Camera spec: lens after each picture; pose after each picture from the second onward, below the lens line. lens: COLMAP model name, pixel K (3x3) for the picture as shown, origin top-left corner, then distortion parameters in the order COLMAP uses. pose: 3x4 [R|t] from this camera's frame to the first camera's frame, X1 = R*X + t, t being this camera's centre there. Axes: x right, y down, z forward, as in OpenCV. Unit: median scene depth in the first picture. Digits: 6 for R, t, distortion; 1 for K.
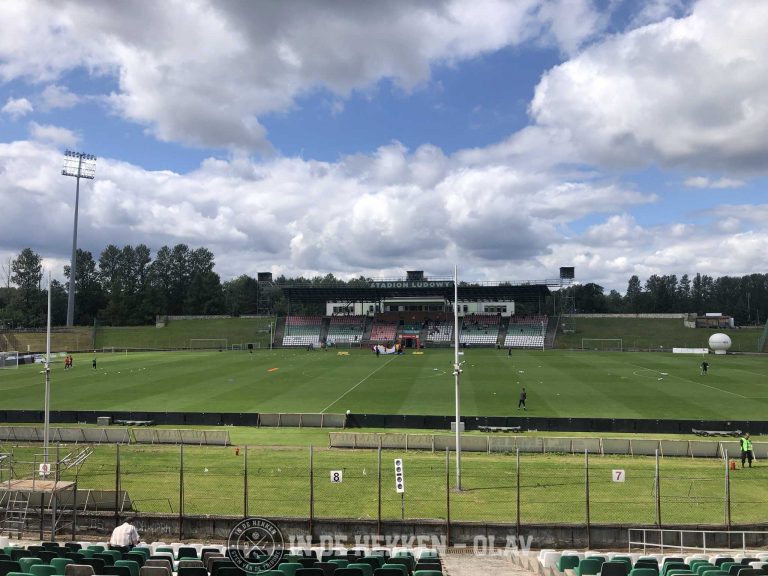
lens RADIAL K [[618.4, 0, 376.7], [0, 618.4, 269.4], [0, 0, 1]] dist [0.046849, -0.061389]
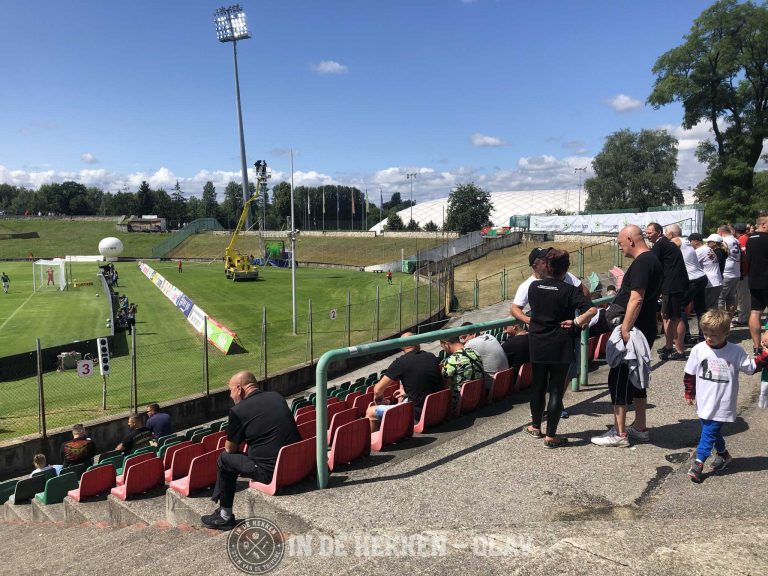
lens RADIAL K [[618.4, 0, 383.7], [0, 618.4, 279.2], [0, 0, 1]] dist [0.046849, -0.061389]
pose [[0.850309, -0.045686, 0.524297, 0.330259], [-0.038707, 0.988098, 0.148876, 0.013568], [-0.524858, -0.146885, 0.838420, 0.056878]]
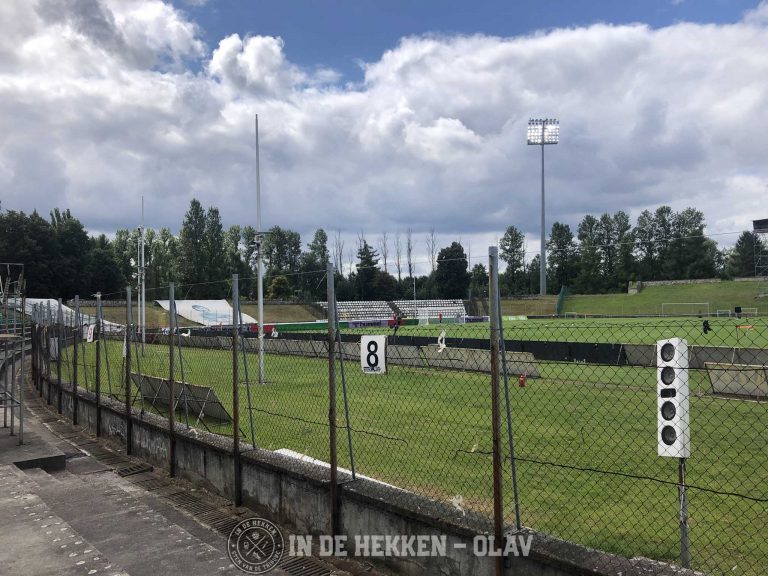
lens RADIAL K [[618.4, 0, 386.2], [0, 618.4, 296.1], [0, 0, 1]] dist [0.046849, -0.061389]
pose [[0.720276, -0.026222, -0.693192, 0.020600], [0.070804, 0.996845, 0.035861, 0.040496], [0.690065, -0.074910, 0.719860, 0.108364]]
